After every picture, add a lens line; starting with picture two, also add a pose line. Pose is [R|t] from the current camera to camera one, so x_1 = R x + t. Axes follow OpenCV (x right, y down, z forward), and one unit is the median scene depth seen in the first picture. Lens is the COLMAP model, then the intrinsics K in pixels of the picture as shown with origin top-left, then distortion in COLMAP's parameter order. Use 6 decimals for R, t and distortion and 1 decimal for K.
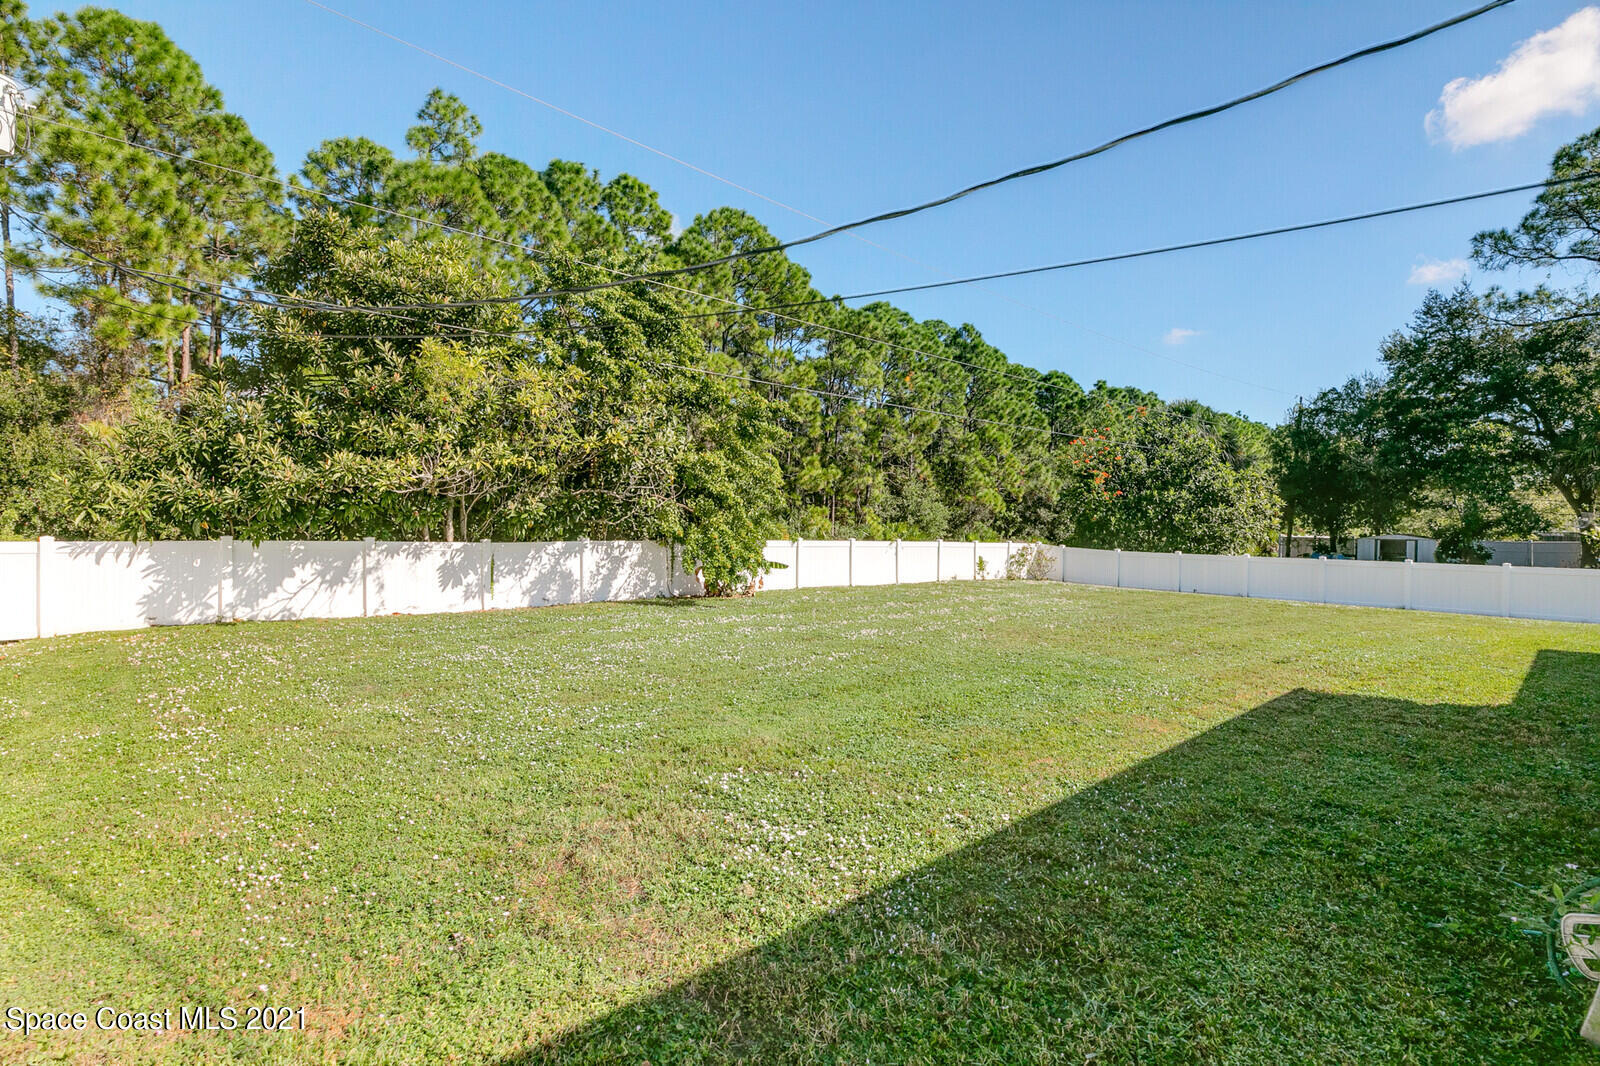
lens RADIAL K [[772.4, 0, 800.0], [0, 772.4, 533.0], [0, 0, 1]] dist [-0.000910, -0.000484]
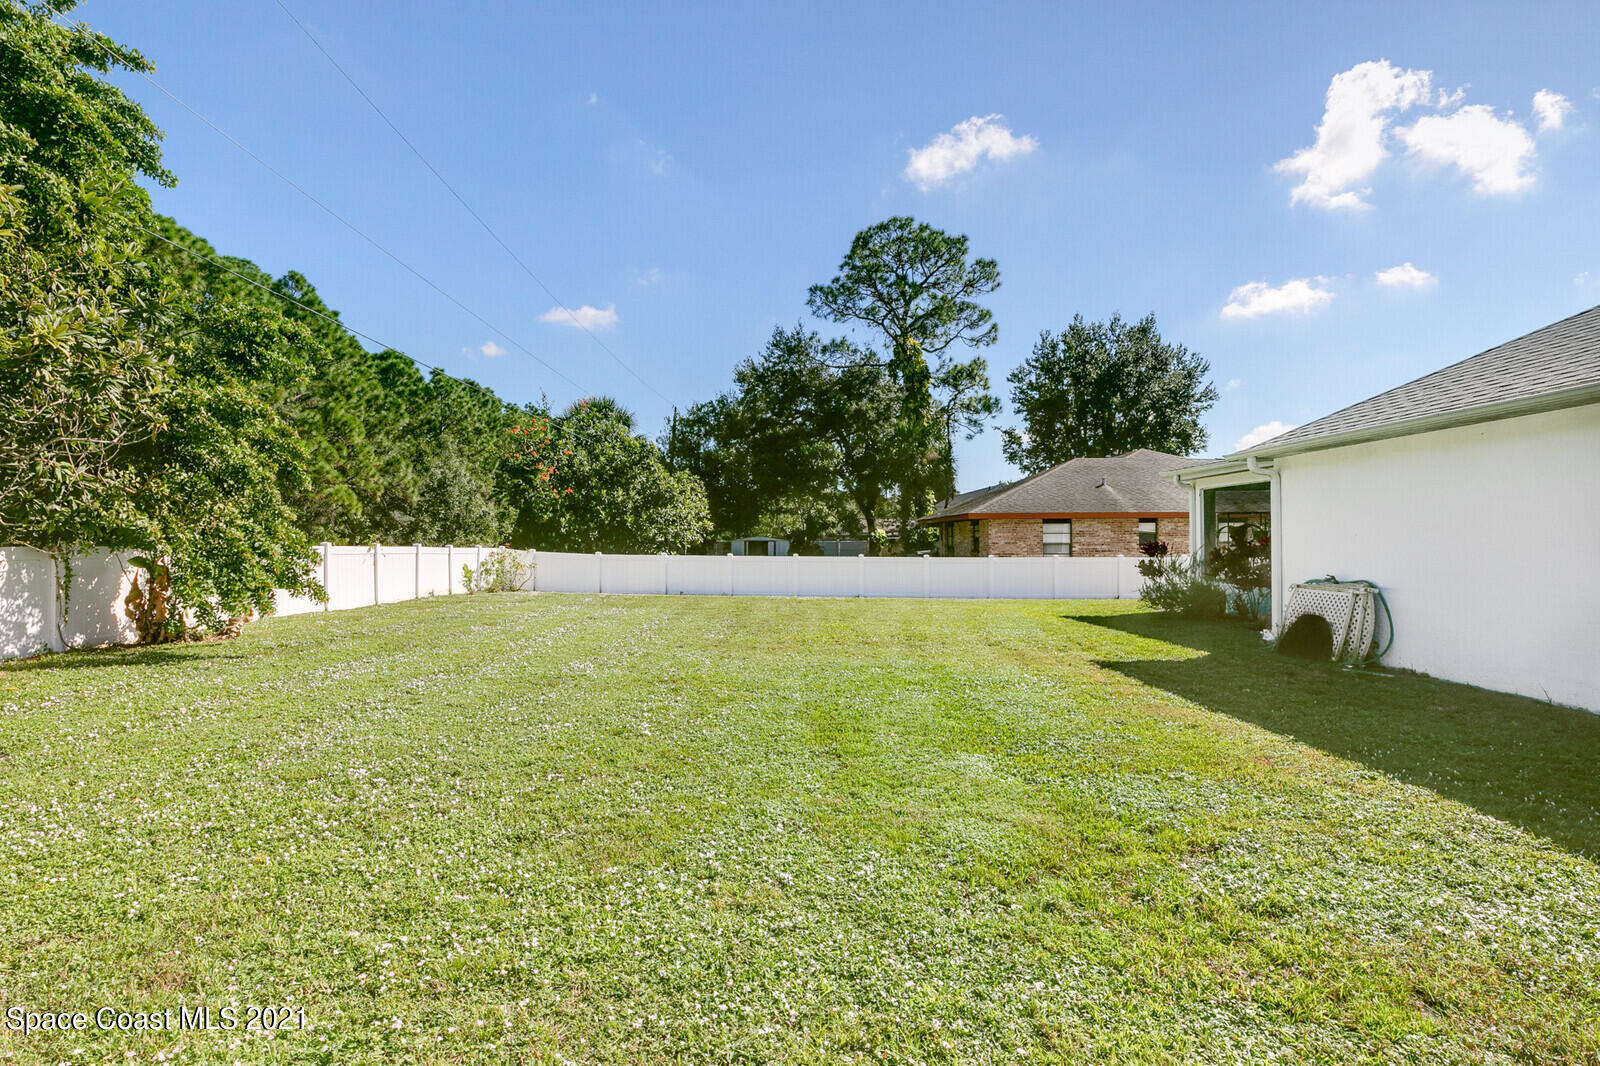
lens RADIAL K [[856.5, 0, 800.0], [0, 856.5, 533.0], [0, 0, 1]] dist [-0.005923, 0.000842]
pose [[0.705333, -0.004527, 0.708862, -0.079439], [0.010690, 0.999934, -0.004251, 0.002997], [-0.708796, 0.010576, 0.705335, 0.074253]]
